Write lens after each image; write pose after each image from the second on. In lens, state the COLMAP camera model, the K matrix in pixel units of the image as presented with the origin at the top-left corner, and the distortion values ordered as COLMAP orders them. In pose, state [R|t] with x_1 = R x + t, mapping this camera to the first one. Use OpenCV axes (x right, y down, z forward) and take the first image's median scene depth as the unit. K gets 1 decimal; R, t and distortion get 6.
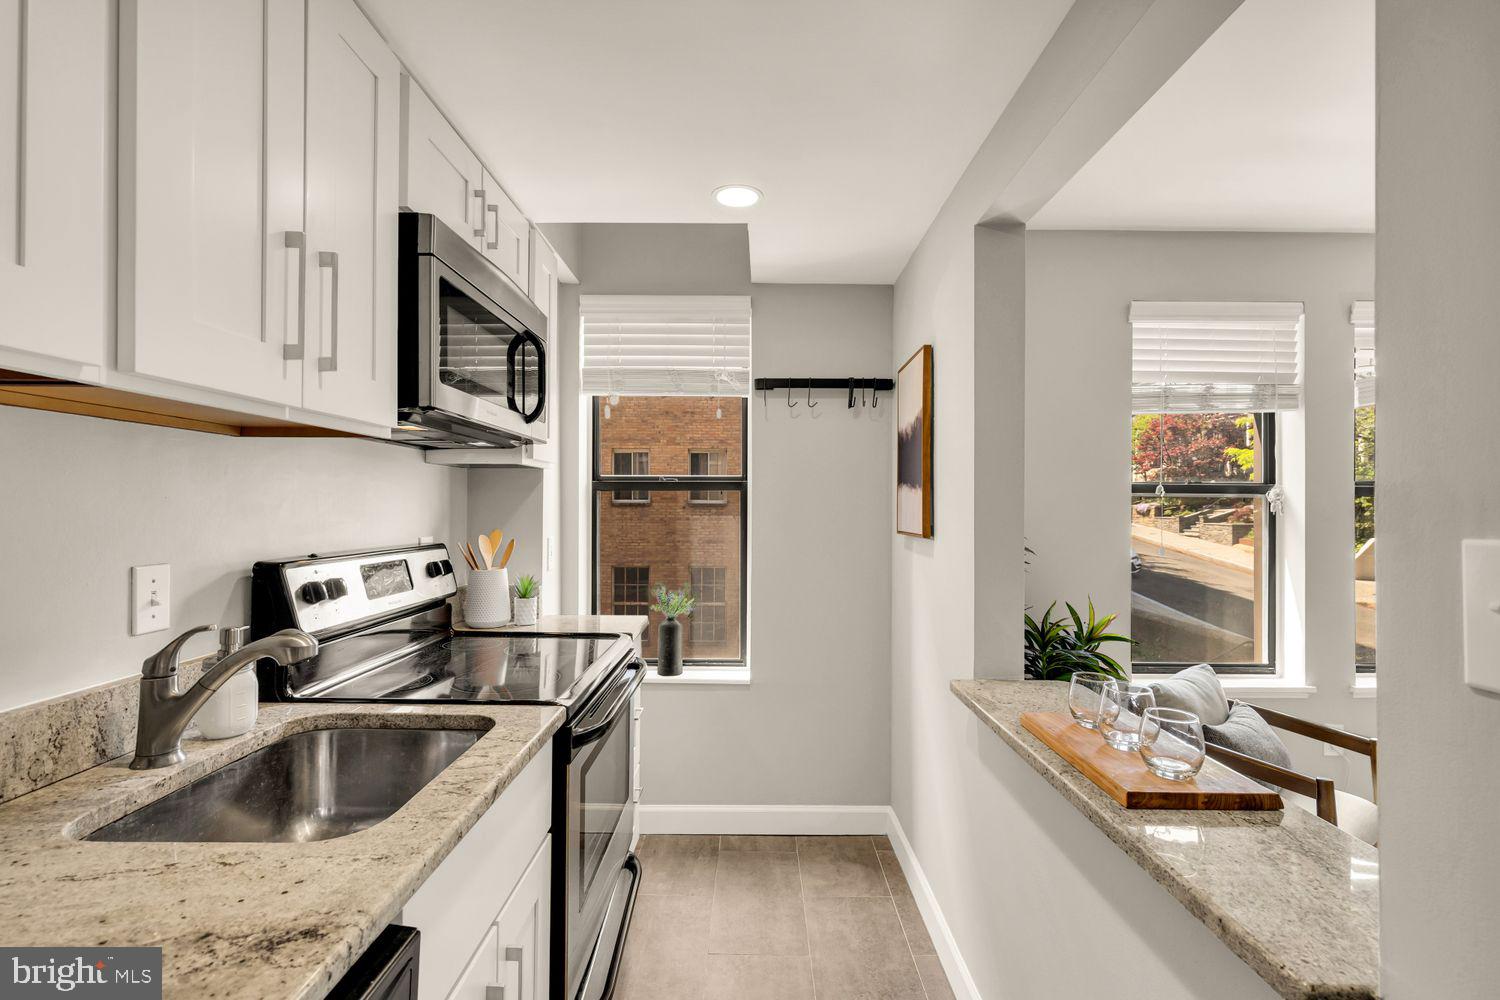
lens RADIAL K [[680.1, 0, 753.5], [0, 680.1, 505.1], [0, 0, 1]] dist [0.000183, -0.000218]
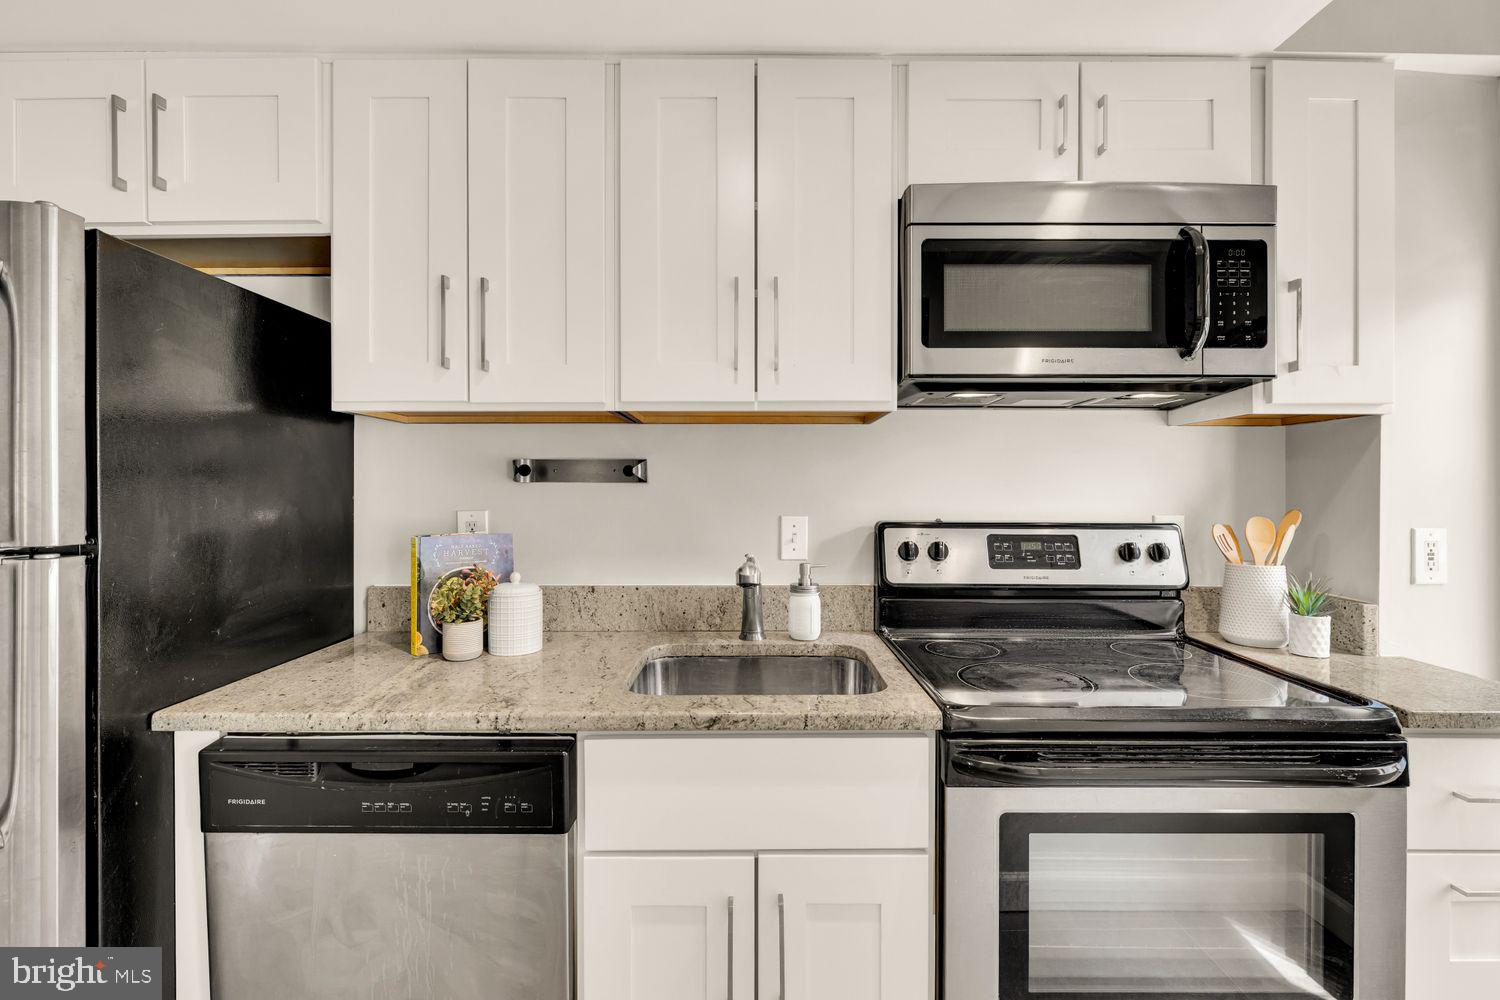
lens RADIAL K [[673.0, 0, 751.2], [0, 673.0, 493.9], [0, 0, 1]] dist [0.002606, -0.000015]
pose [[0.001372, 0.000406, -0.999999, 0.529100], [-0.000362, 1.000000, 0.000406, 0.032278], [0.999999, 0.000362, 0.001372, 0.762169]]
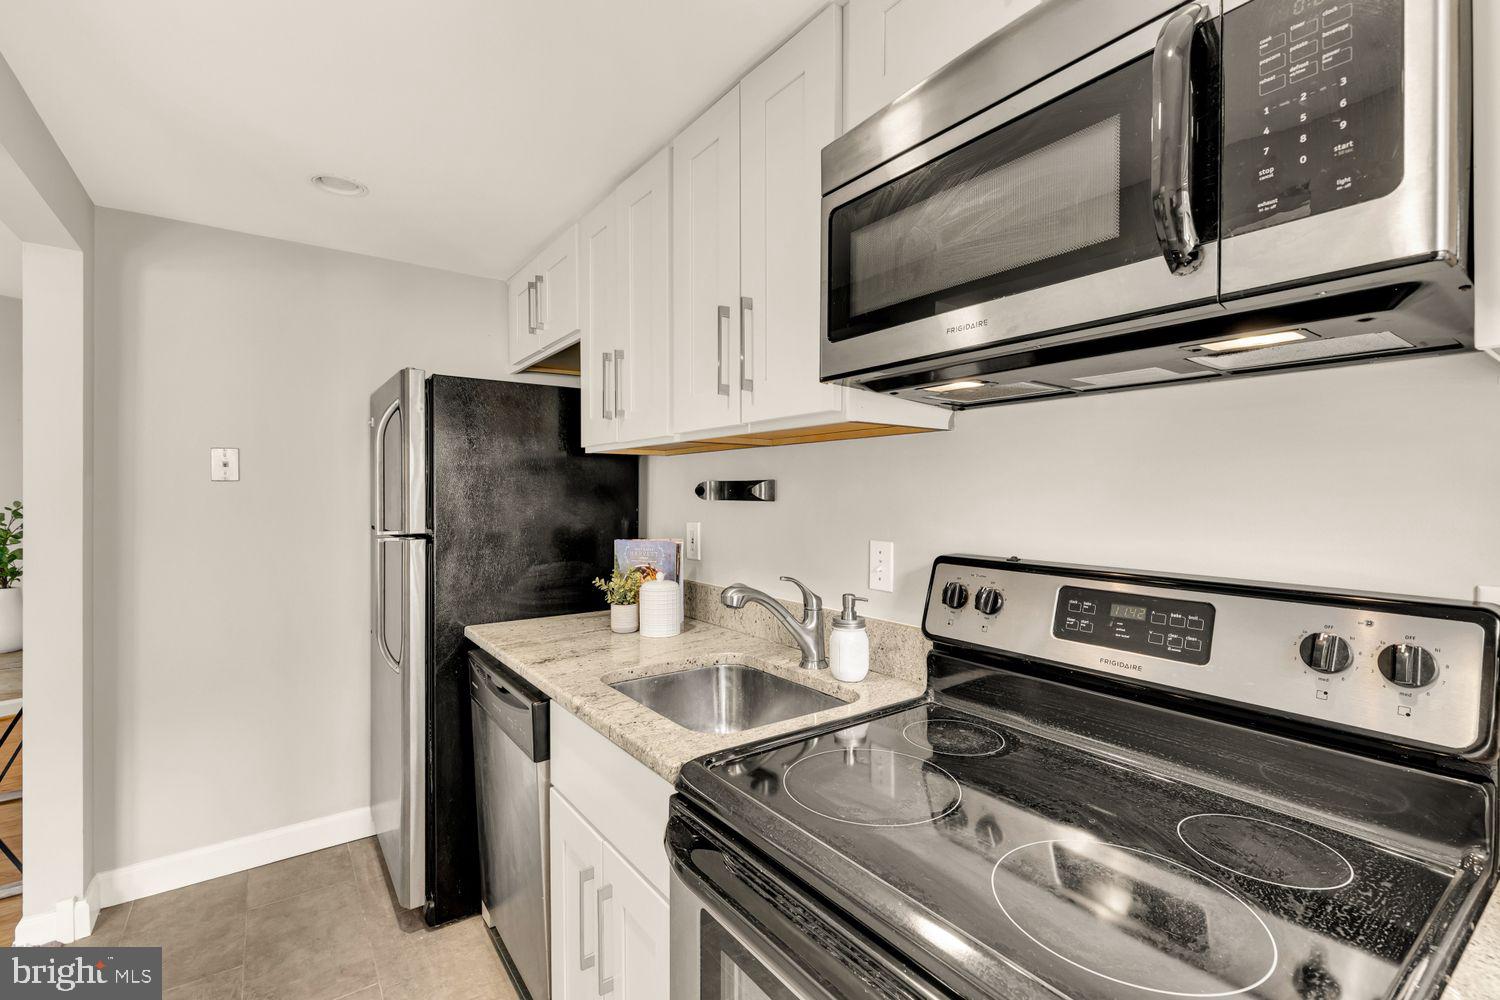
lens RADIAL K [[673.0, 0, 751.2], [0, 673.0, 493.9], [0, 0, 1]] dist [0.002606, -0.000015]
pose [[-0.811830, -0.007833, -0.583842, 0.083594], [-0.006962, 0.999969, -0.003735, 0.002405], [0.583853, 0.001033, -0.811859, 1.629729]]
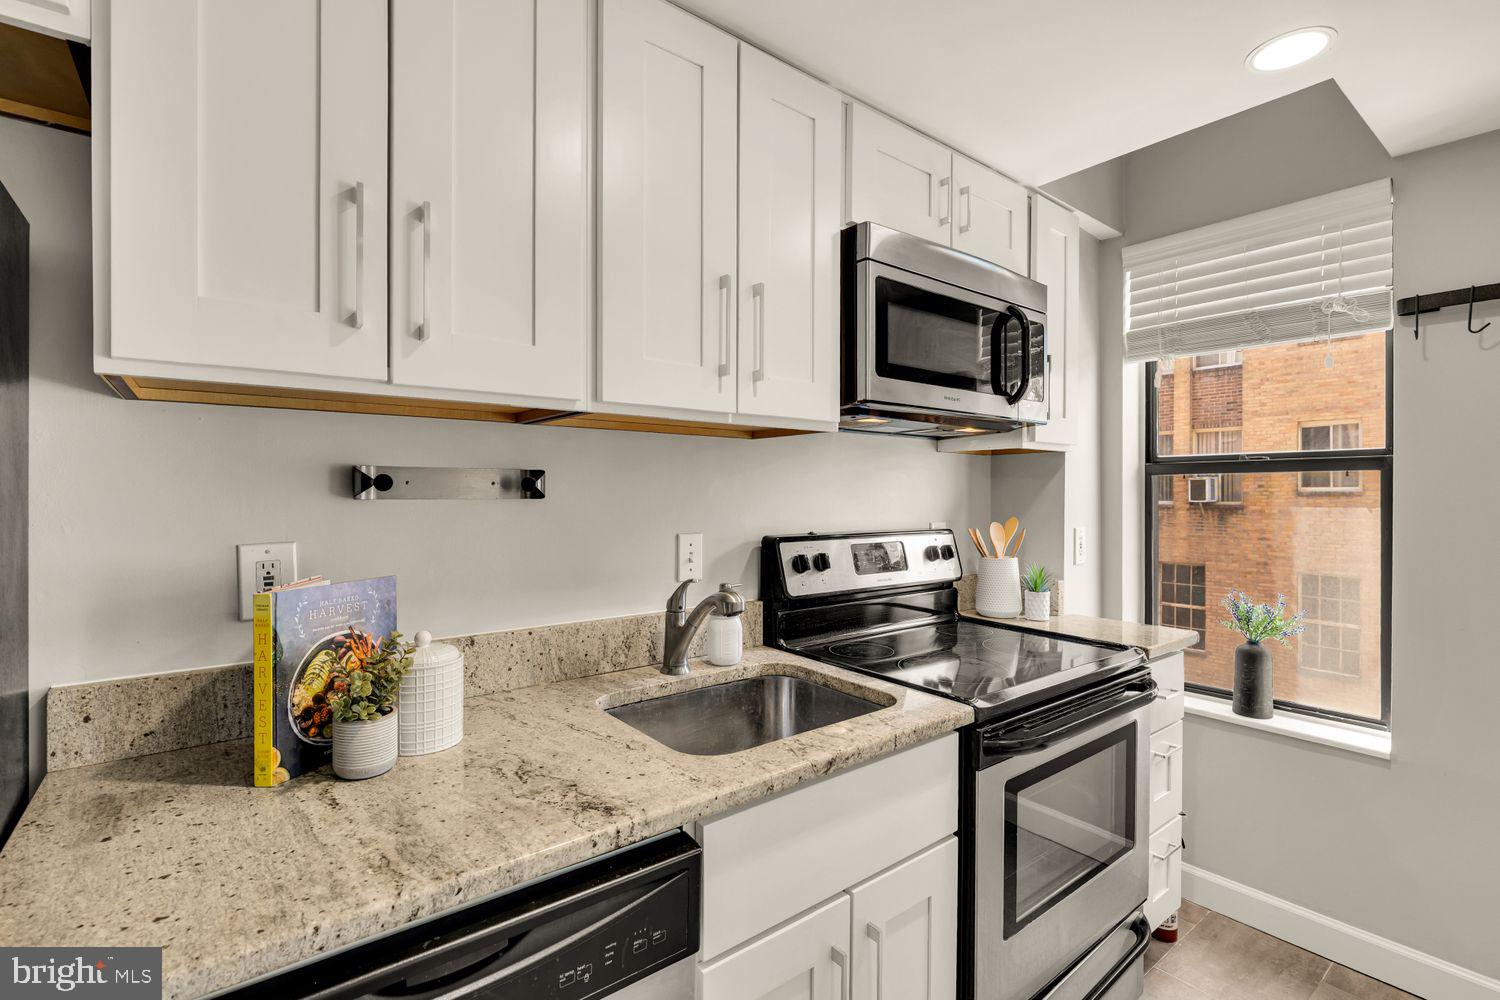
lens RADIAL K [[683.9, 0, 750.8], [0, 683.9, 496.8], [0, 0, 1]] dist [0.001161, -0.000270]
pose [[0.618290, 0.002528, -0.785946, 0.266863], [0.000118, 0.999995, 0.003309, 0.005456], [0.785950, -0.002138, 0.618287, 0.182811]]
